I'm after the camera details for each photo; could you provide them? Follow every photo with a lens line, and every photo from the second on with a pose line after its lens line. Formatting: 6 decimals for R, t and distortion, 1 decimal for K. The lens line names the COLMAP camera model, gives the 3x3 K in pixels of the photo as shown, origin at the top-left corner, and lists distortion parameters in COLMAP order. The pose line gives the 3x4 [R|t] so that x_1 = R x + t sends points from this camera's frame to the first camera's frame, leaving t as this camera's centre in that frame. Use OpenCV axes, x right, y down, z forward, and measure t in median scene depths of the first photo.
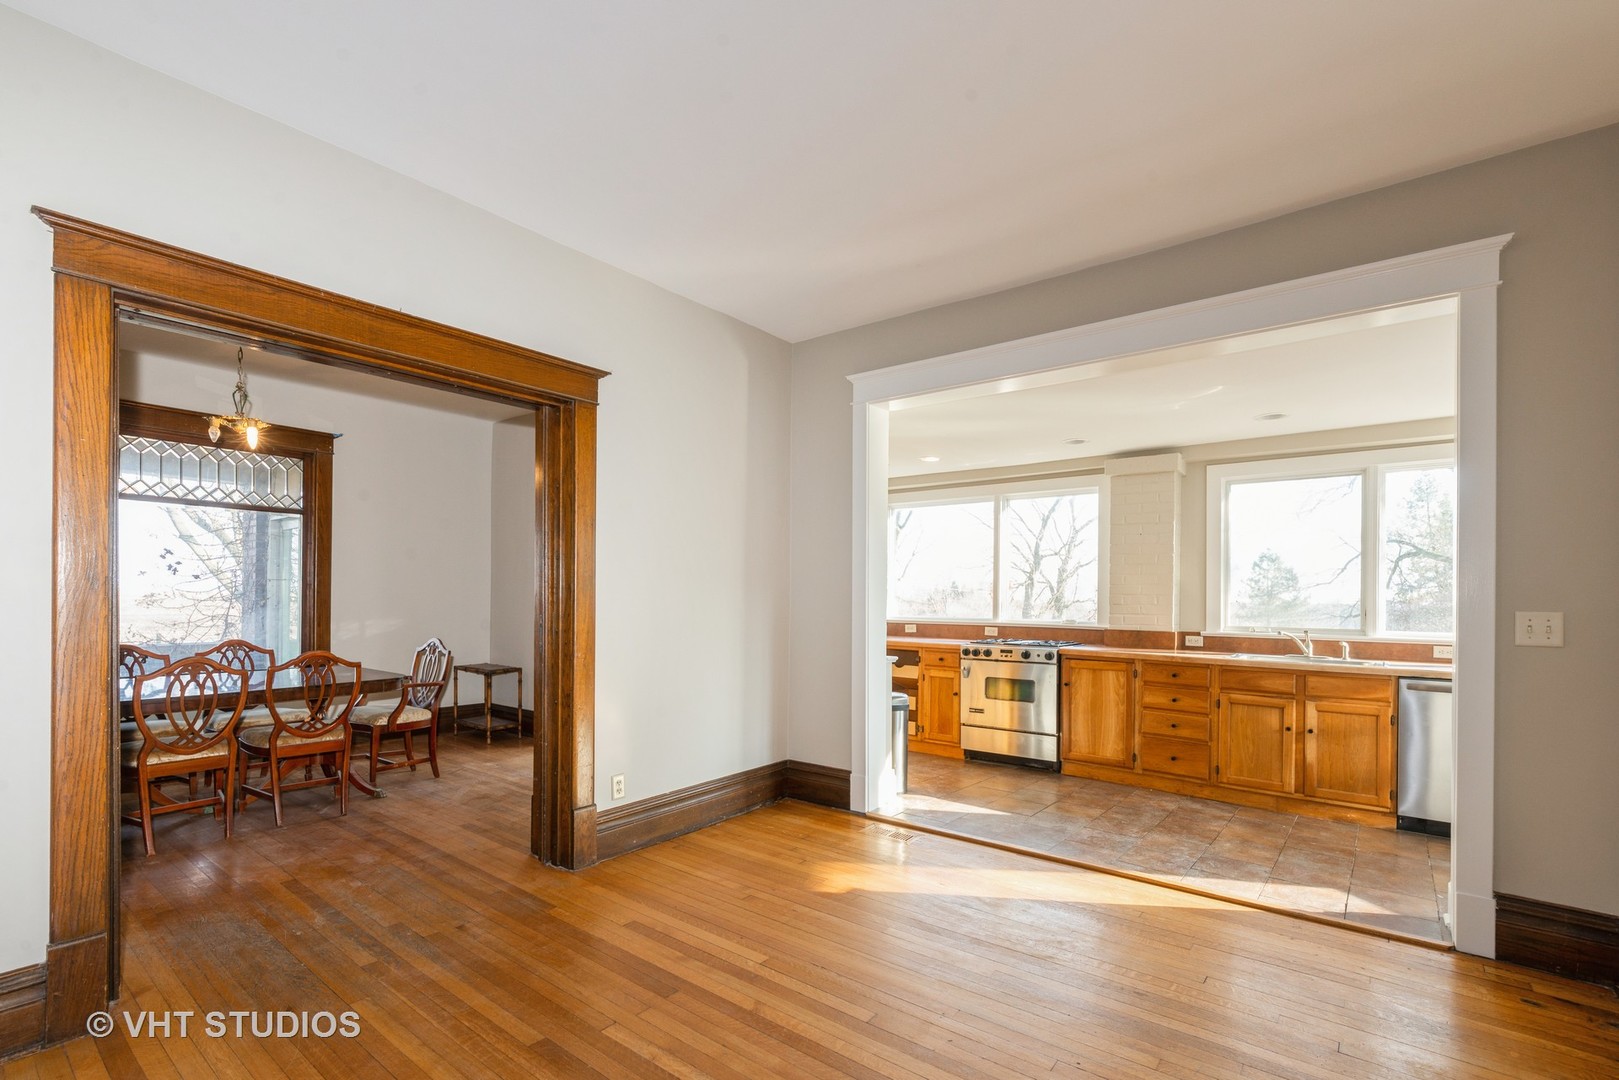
lens RADIAL K [[721.7, 0, 828.2], [0, 721.7, 603.2], [0, 0, 1]] dist [0.000690, -0.000460]
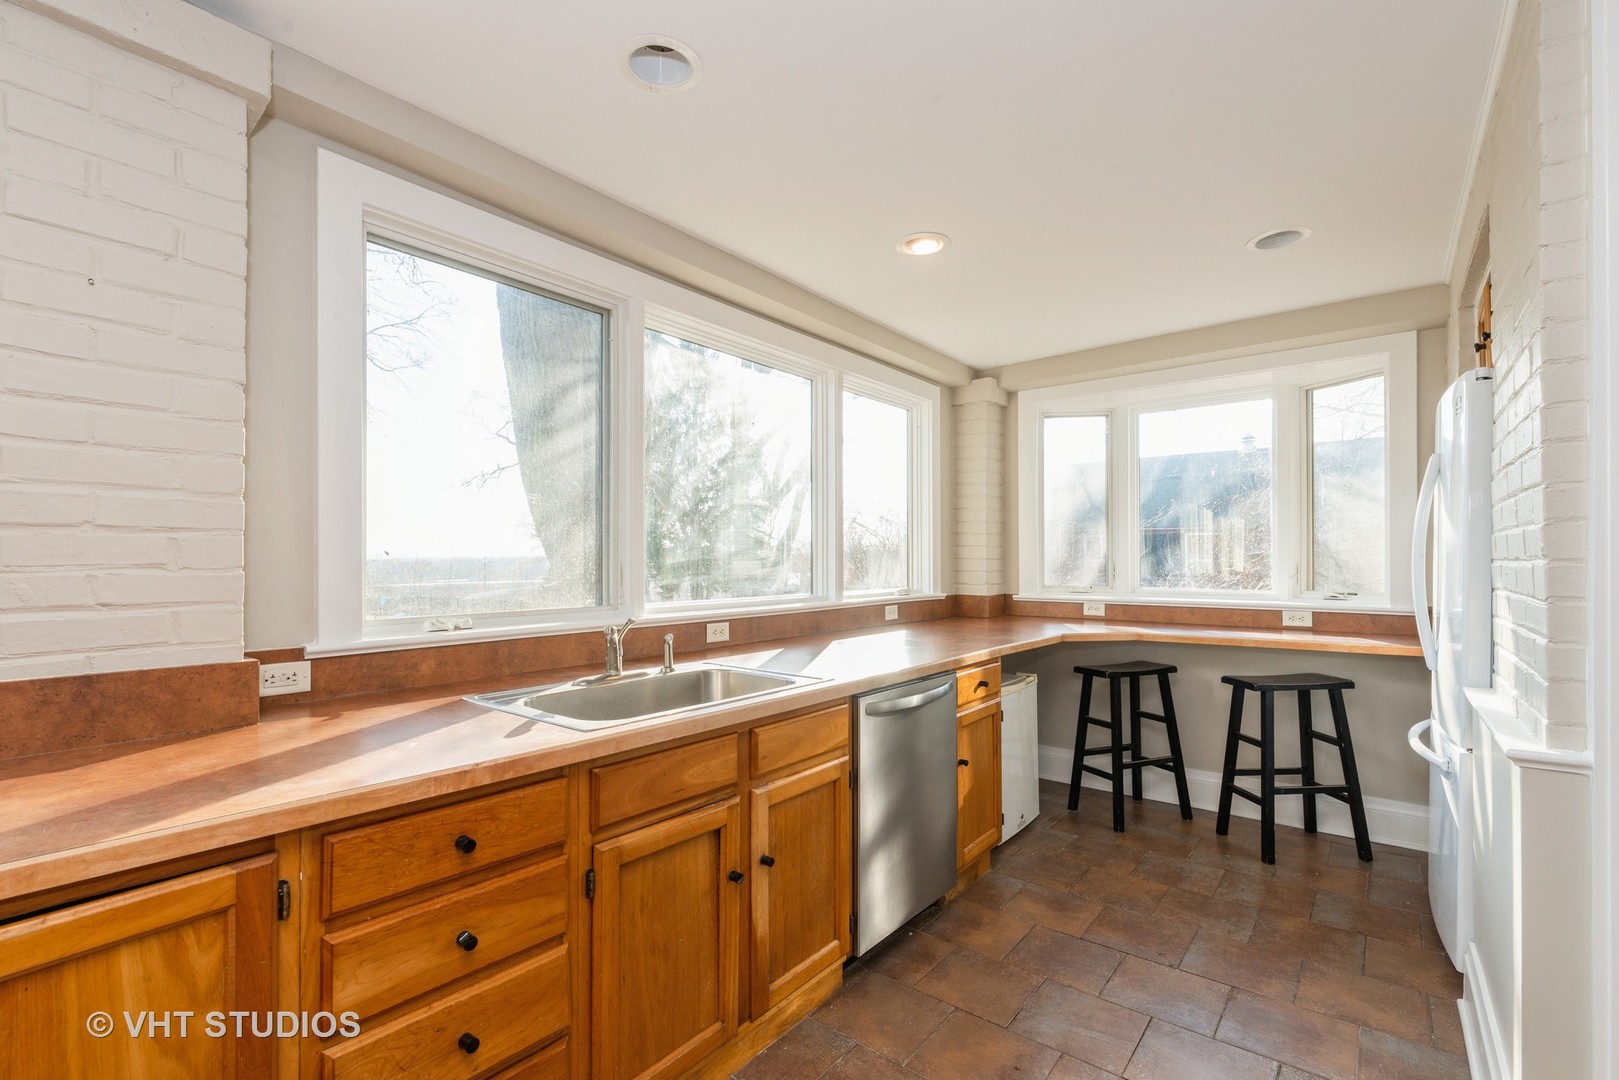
lens RADIAL K [[721.7, 0, 797.3], [0, 721.7, 549.9], [0, 0, 1]] dist [0.000690, -0.000460]
pose [[0.020638, -0.007114, 0.999762, 0.218939], [0.002973, 0.999971, 0.007054, -0.005455], [-0.999783, 0.002827, 0.020659, 0.845812]]
